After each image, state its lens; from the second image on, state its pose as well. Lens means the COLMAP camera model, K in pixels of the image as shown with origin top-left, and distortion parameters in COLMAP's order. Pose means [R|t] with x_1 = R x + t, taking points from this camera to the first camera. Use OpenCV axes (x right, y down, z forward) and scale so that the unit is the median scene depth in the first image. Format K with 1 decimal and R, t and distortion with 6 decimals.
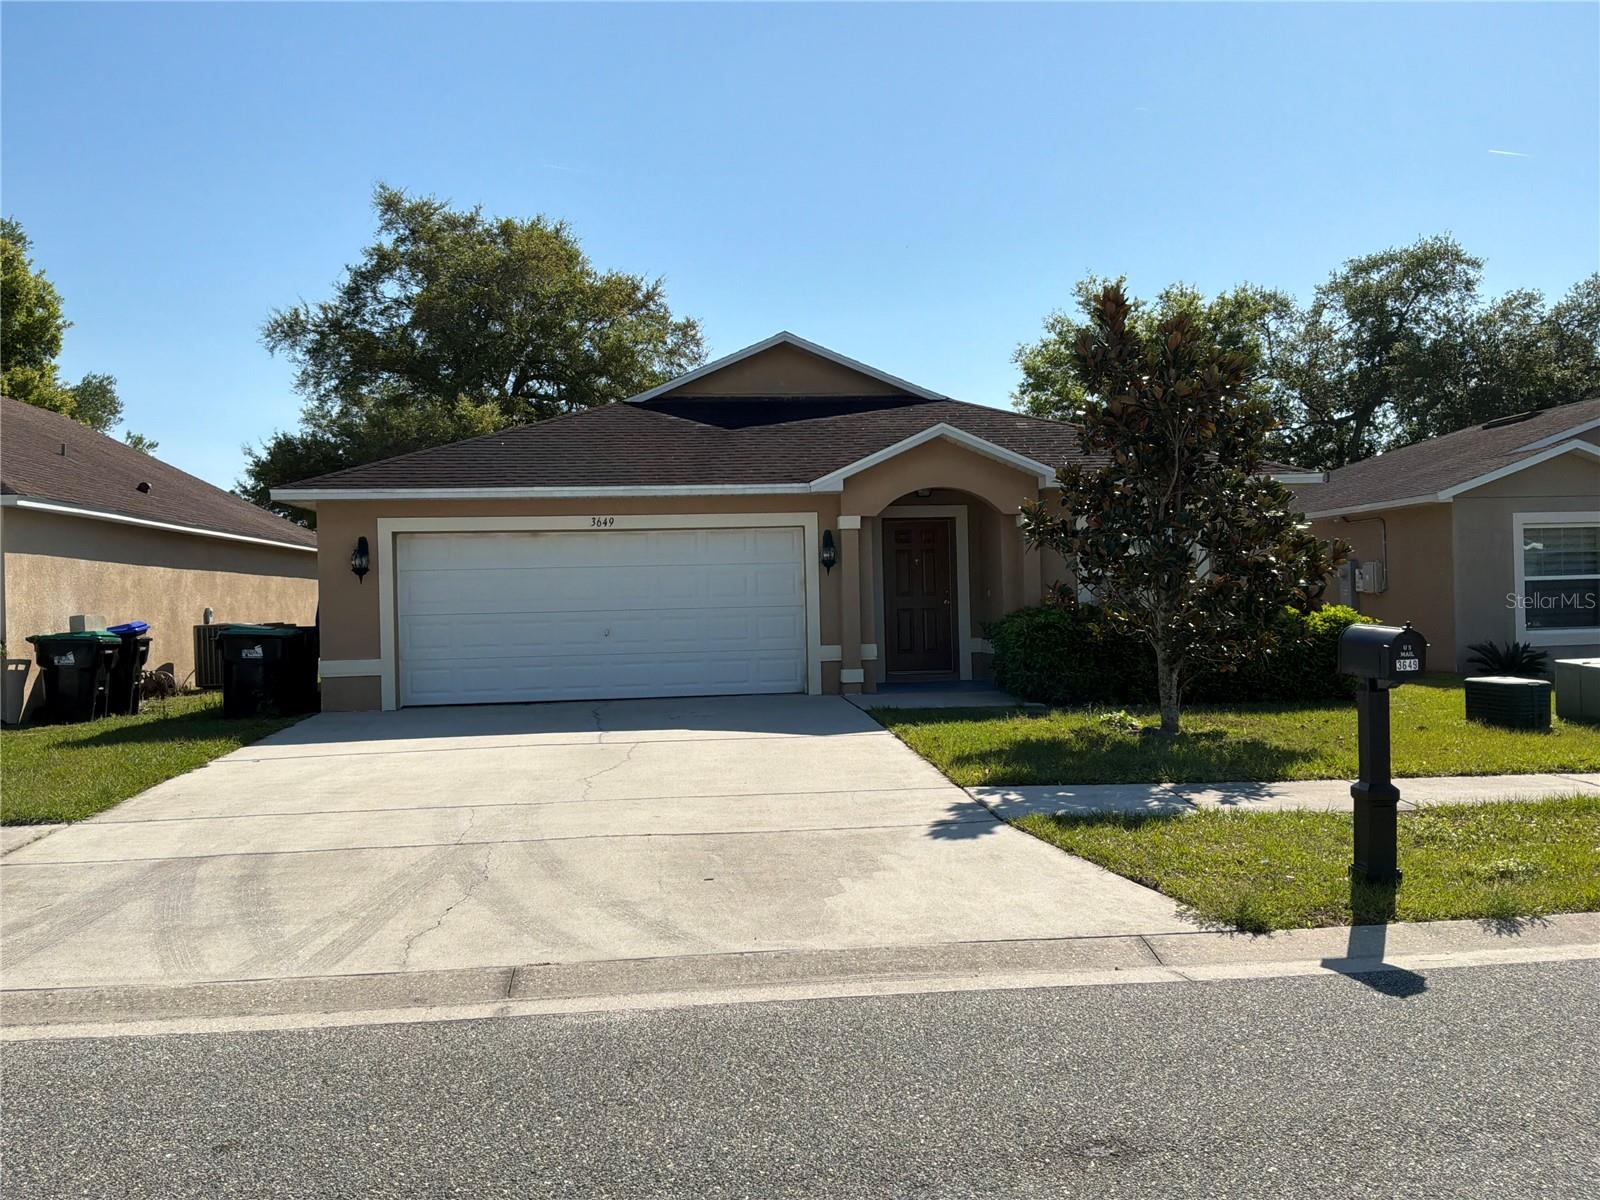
lens RADIAL K [[1321.4, 0, 803.4], [0, 1321.4, 600.1], [0, 0, 1]] dist [0.039844, -0.044739]
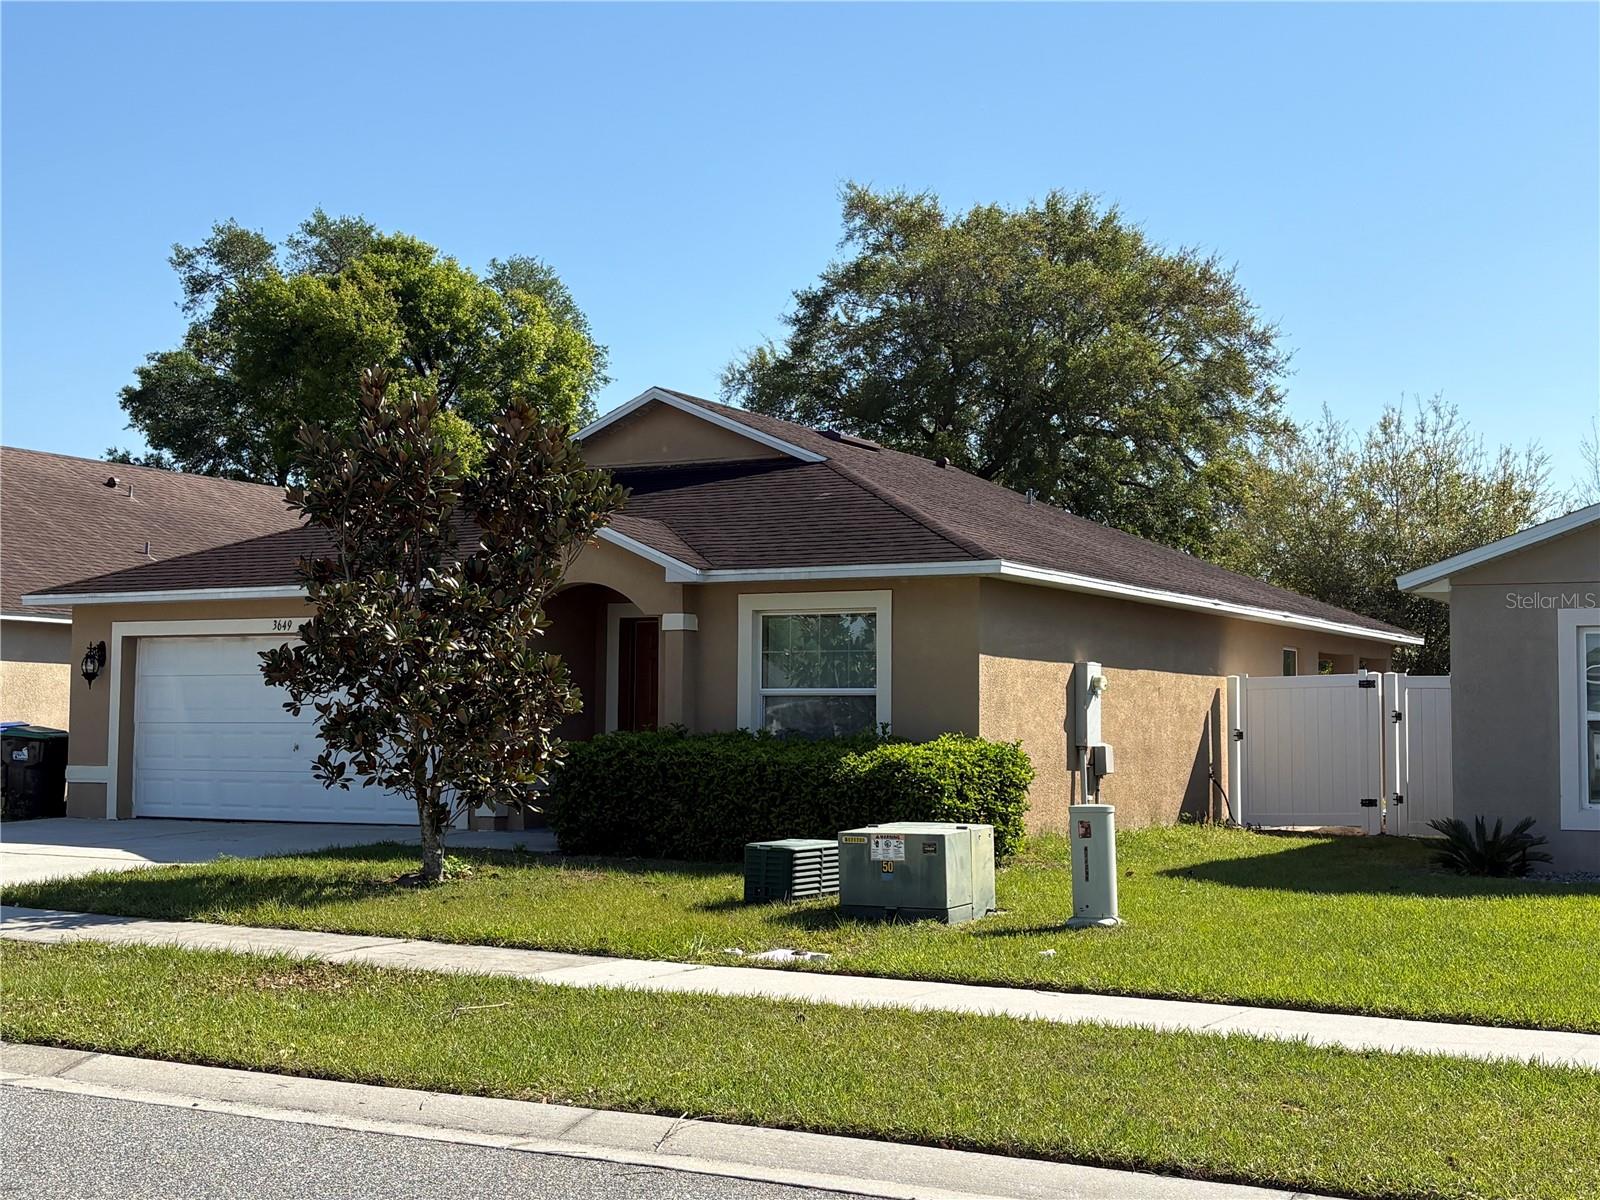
lens RADIAL K [[2015.3, 0, 807.1], [0, 2015.3, 595.1], [0, 0, 1]] dist [0.108907, 0.000000]
pose [[0.825814, -0.008238, -0.563882, 0.858889], [-0.026406, 0.998232, -0.053255, -0.013341], [0.563324, 0.058869, 0.824136, 0.039725]]
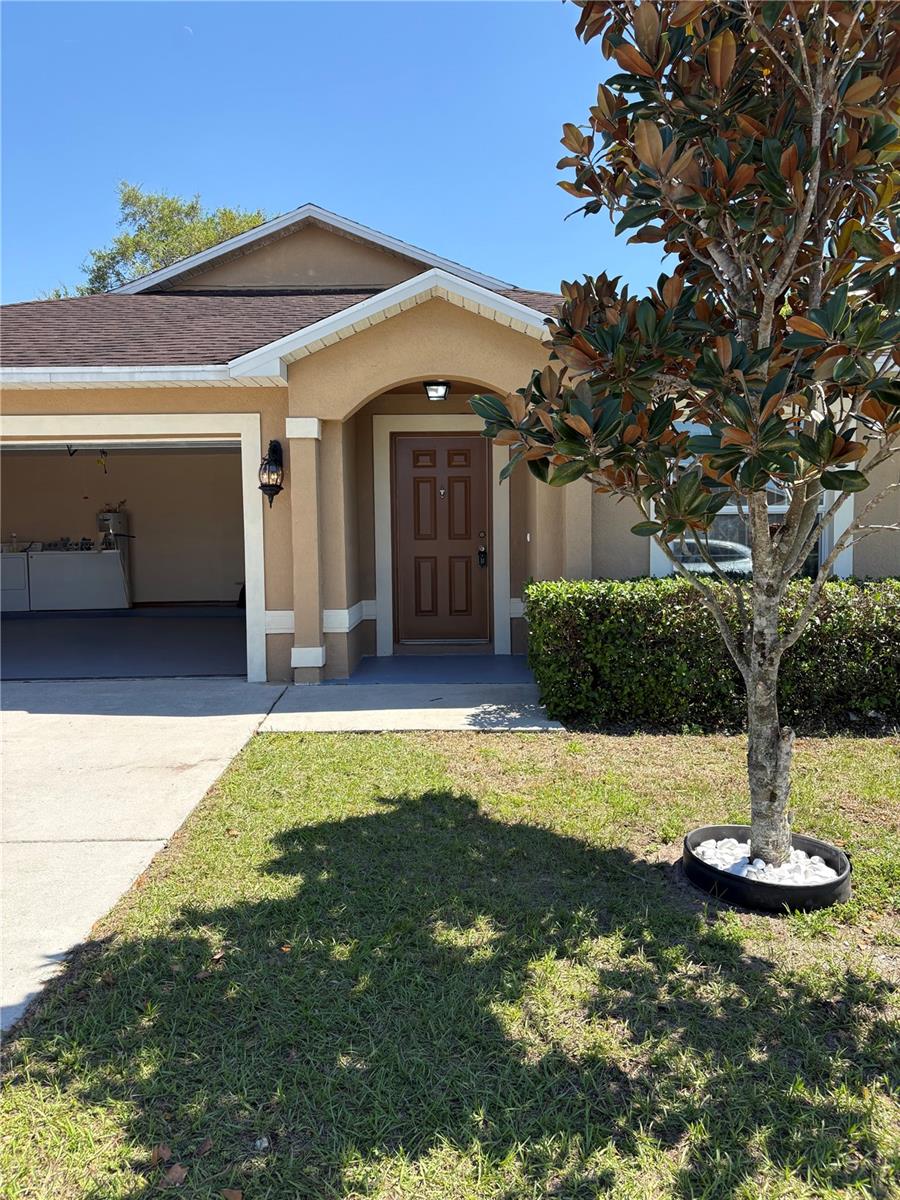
lens RADIAL K [[909.3, 0, 458.3], [0, 909.3, 608.4], [0, 0, 1]] dist [0.050130, -0.063121]
pose [[0.995806, 0.016318, -0.090028, 0.144421], [-0.009466, 0.997061, 0.076024, -0.003627], [0.091004, -0.074853, 0.993033, 0.497838]]
